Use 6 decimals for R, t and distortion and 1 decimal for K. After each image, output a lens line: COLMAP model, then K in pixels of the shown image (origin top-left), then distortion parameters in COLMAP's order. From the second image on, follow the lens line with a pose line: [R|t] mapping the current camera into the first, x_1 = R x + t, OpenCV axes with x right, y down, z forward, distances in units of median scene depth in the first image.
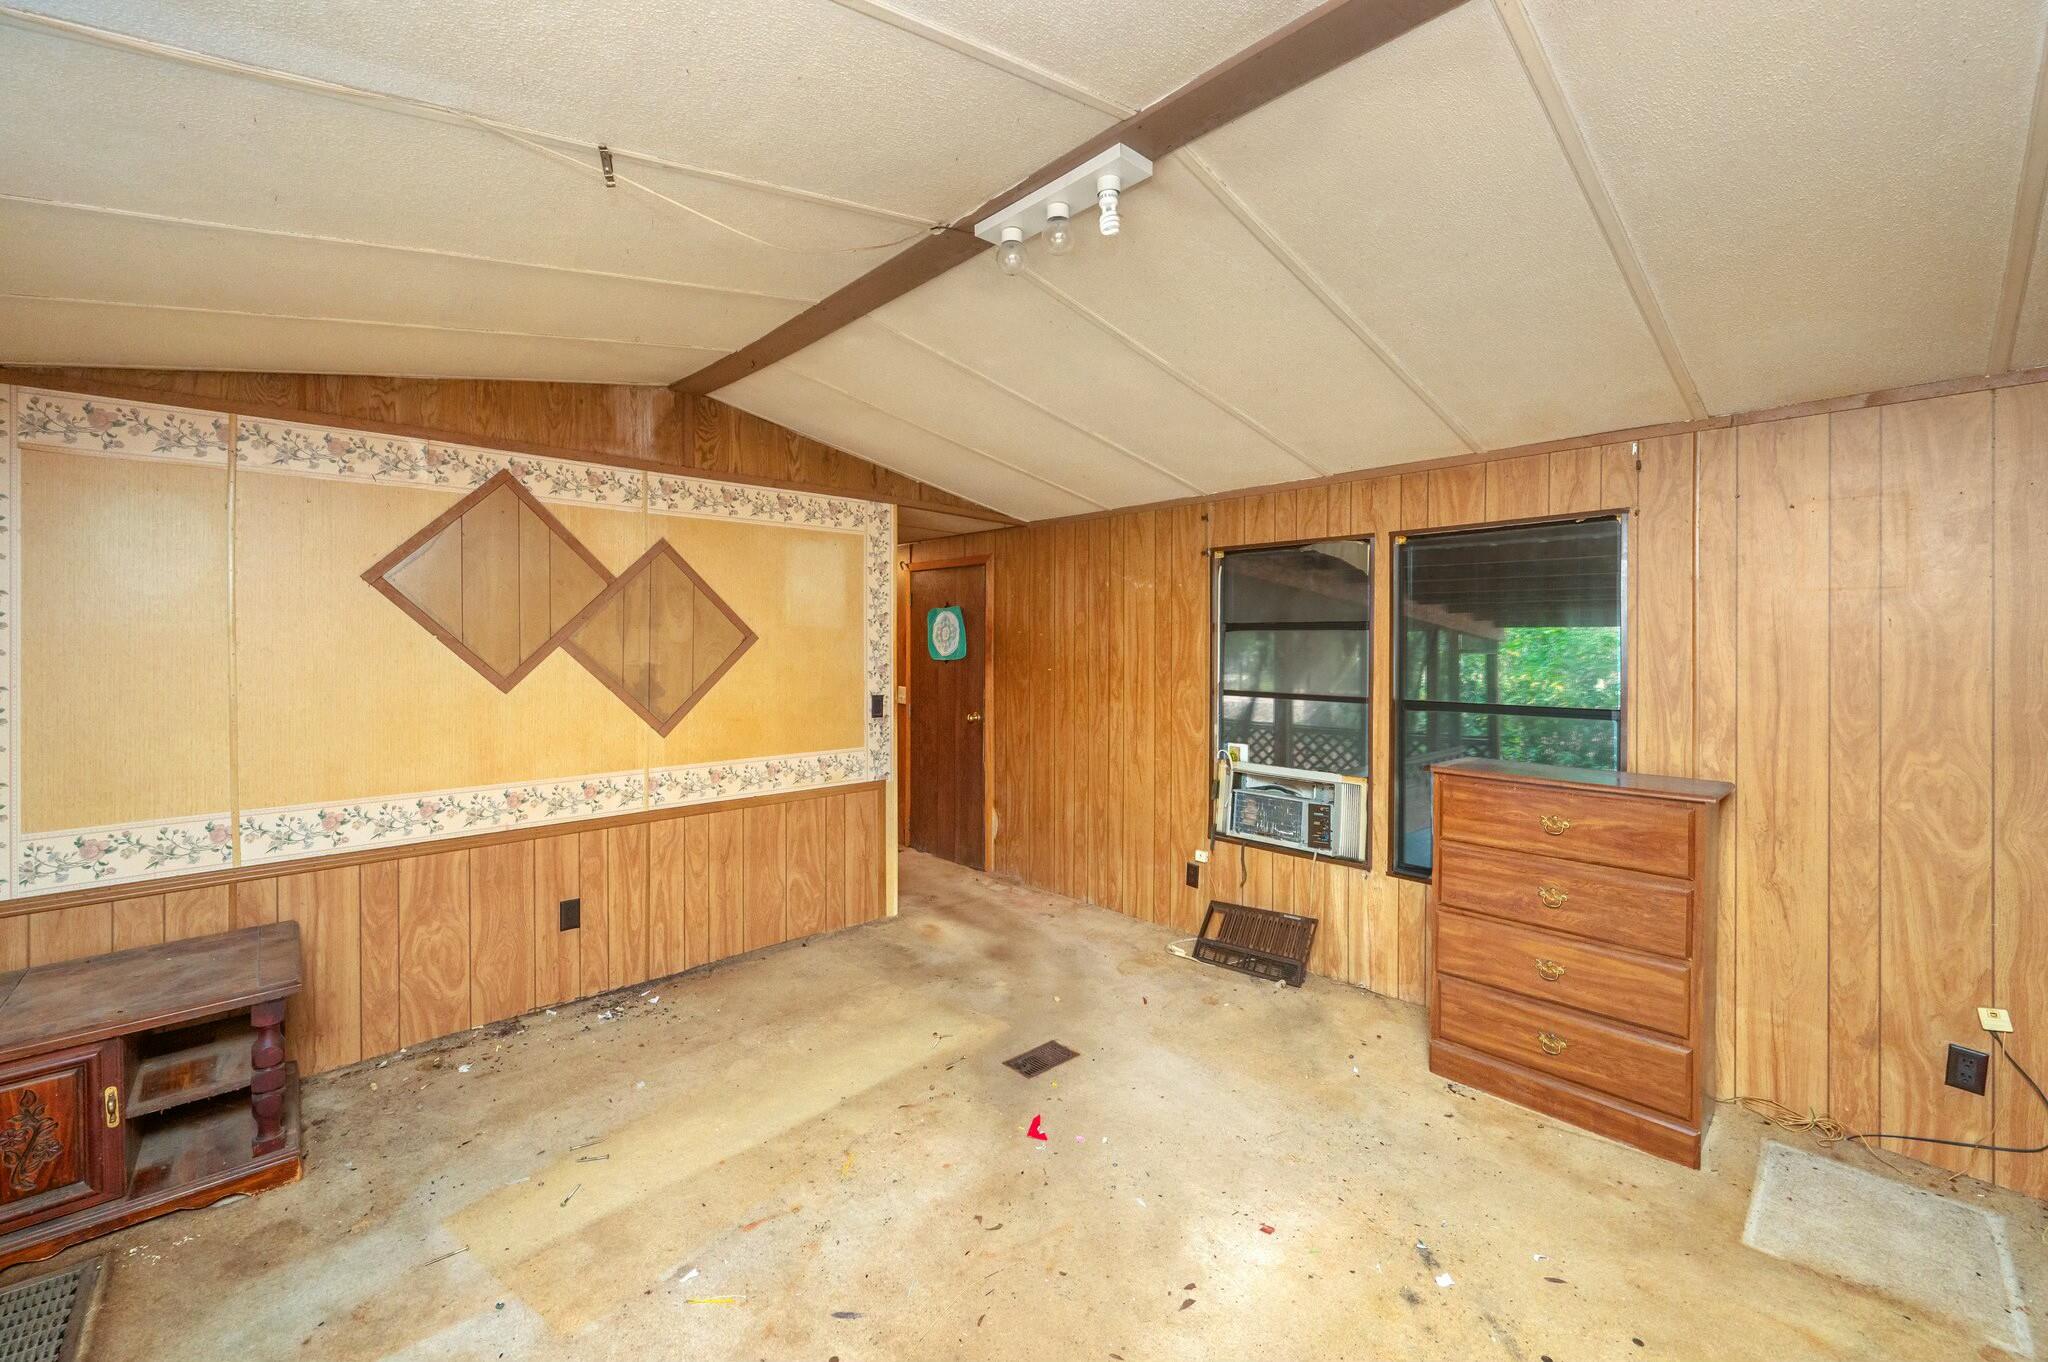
lens RADIAL K [[811.7, 0, 1032.7], [0, 811.7, 658.6], [0, 0, 1]] dist [-0.001644, 0.000536]
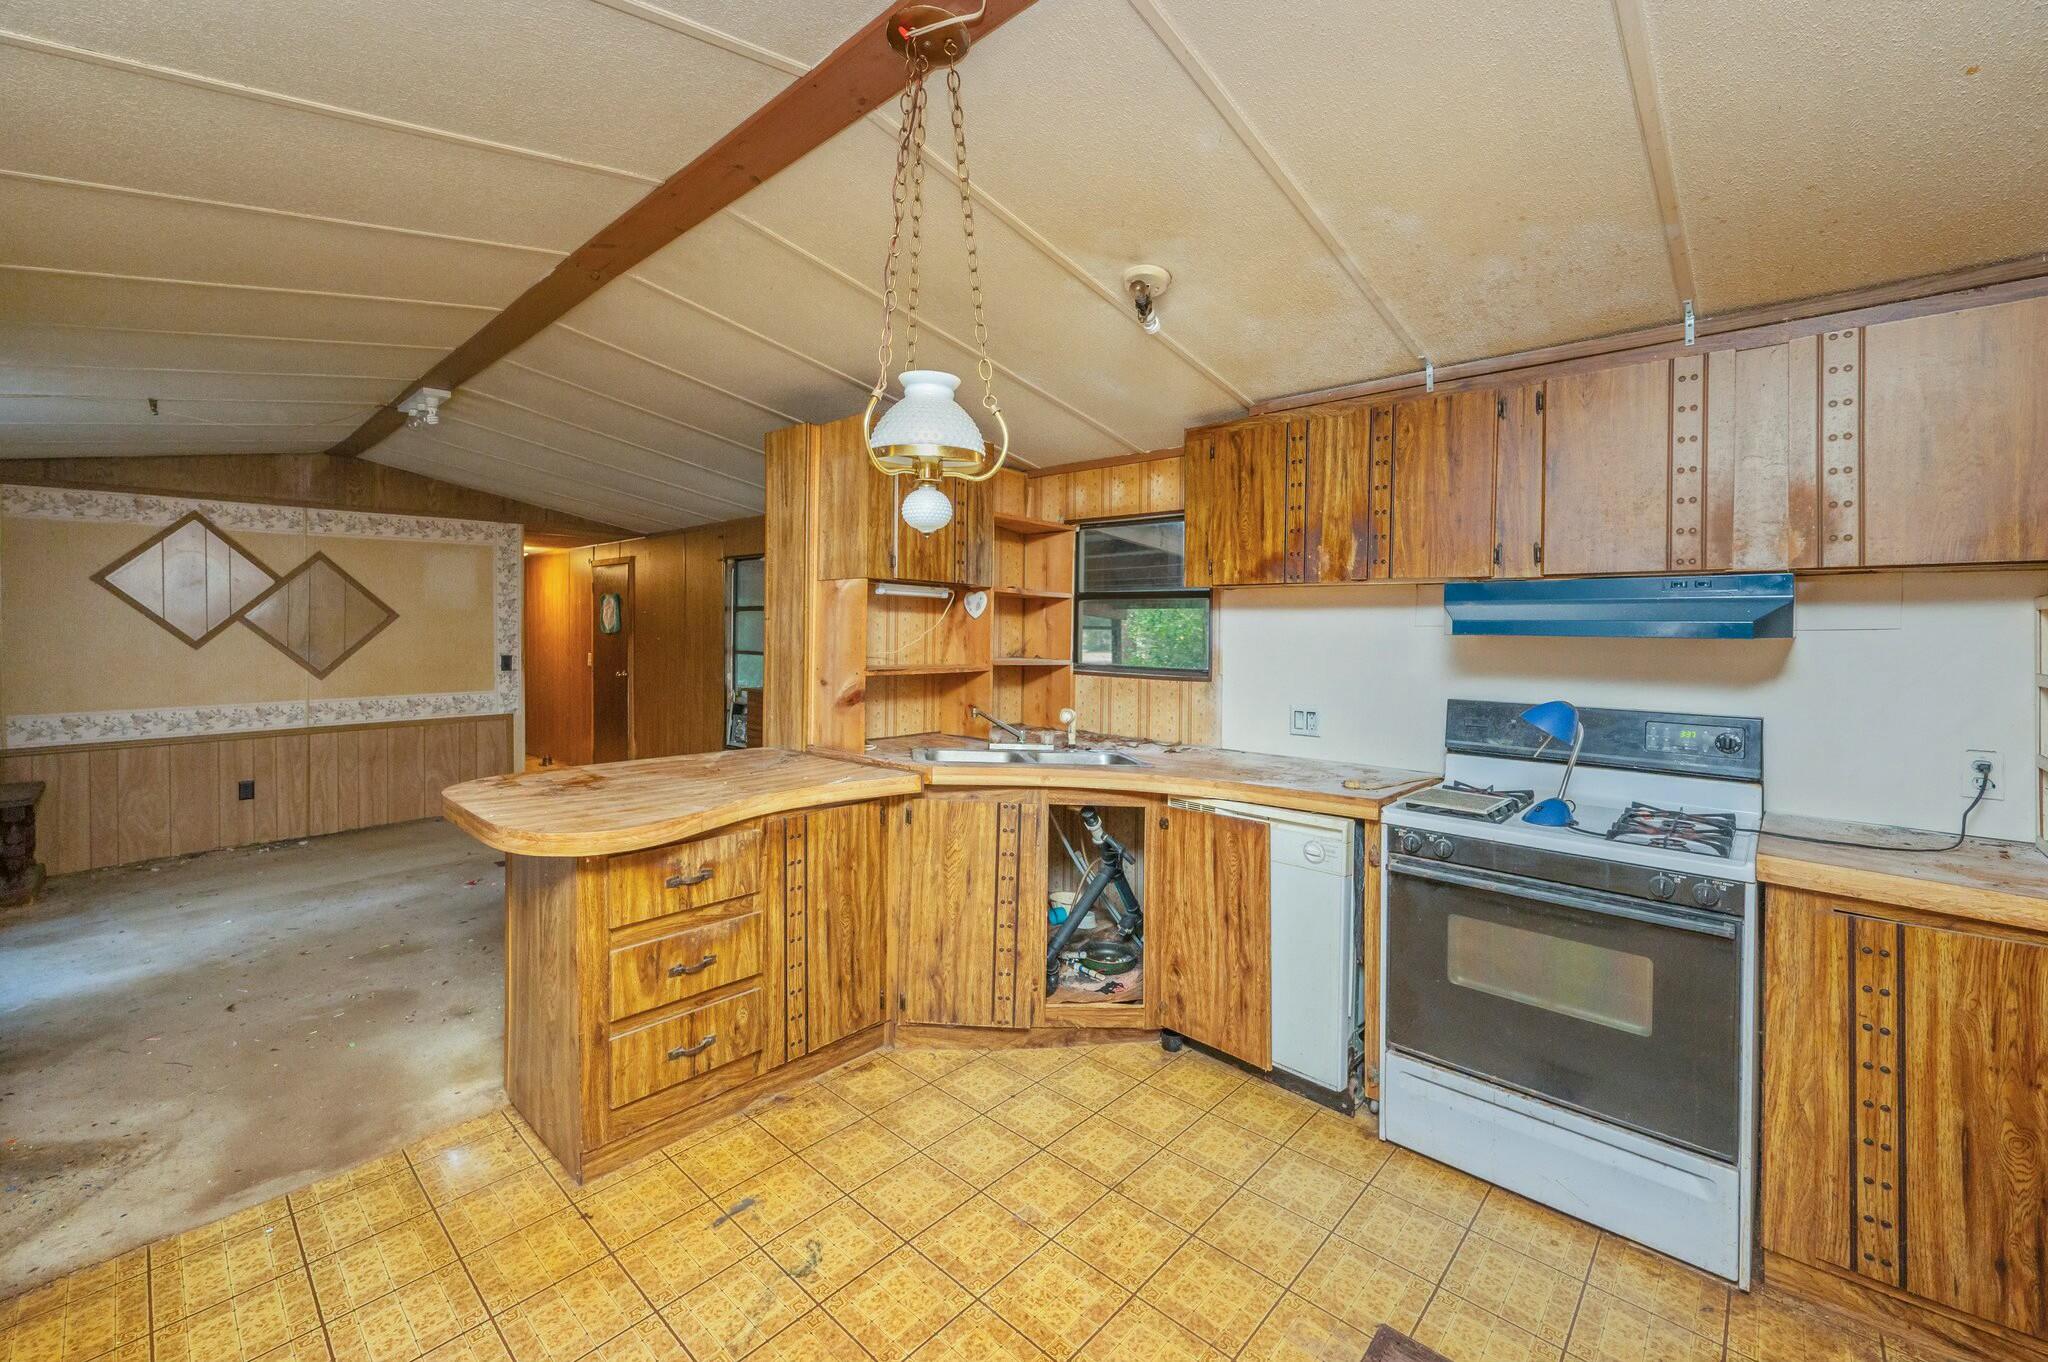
lens RADIAL K [[811.7, 0, 1023.8], [0, 811.7, 642.2], [0, 0, 1]] dist [-0.001644, 0.000536]
pose [[0.997262, -0.002500, 0.073910, 0.766477], [0.002212, 0.999990, 0.003979, 0.021848], [-0.073919, -0.003804, 0.997257, -0.639012]]
